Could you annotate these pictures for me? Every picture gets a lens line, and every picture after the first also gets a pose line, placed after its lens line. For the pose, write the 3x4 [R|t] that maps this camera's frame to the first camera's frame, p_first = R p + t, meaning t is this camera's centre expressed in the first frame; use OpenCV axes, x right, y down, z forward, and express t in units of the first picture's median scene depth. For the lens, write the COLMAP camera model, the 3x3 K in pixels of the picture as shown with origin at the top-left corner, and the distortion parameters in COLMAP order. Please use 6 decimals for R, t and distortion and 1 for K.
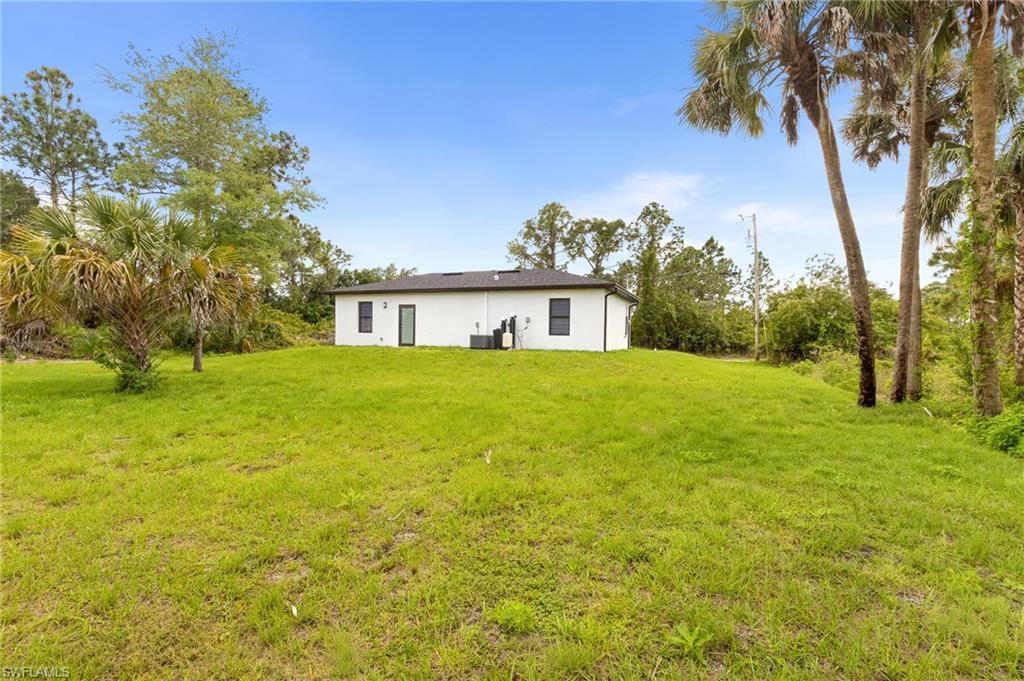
lens RADIAL K [[479.6, 0, 510.3], [0, 479.6, 344.4], [0, 0, 1]] dist [0.011714, -0.001819]
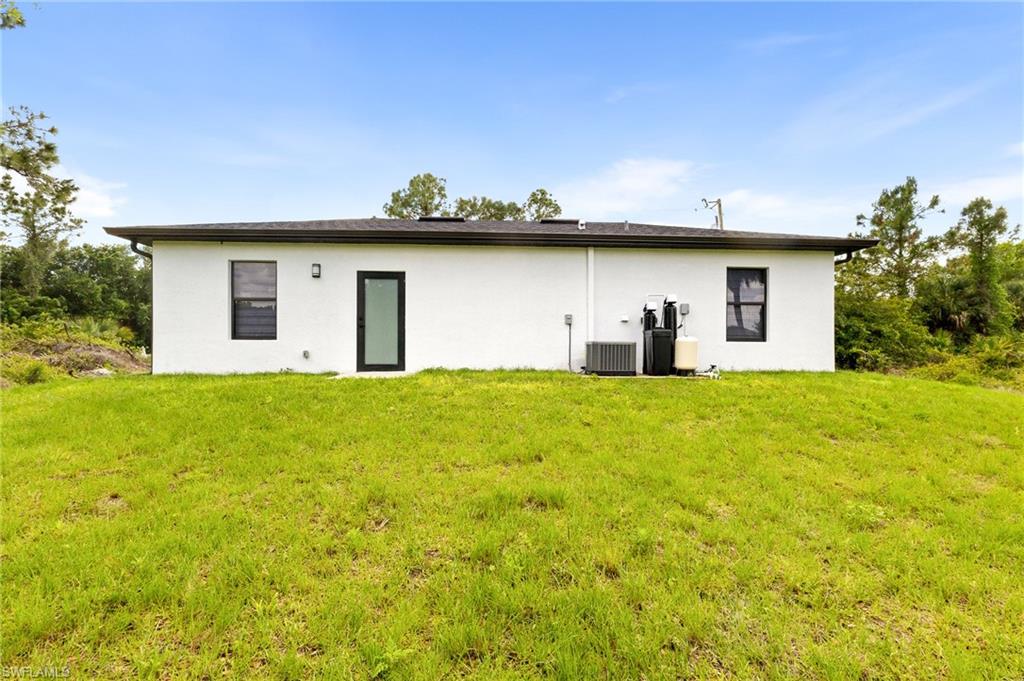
lens RADIAL K [[479.6, 0, 511.9], [0, 479.6, 341.4], [0, 0, 1]] dist [0.011714, -0.001819]
pose [[0.904970, -0.007814, 0.425404, -0.284626], [0.016947, 0.999700, -0.017690, -0.012746], [-0.425138, 0.023218, 0.904831, 0.562563]]
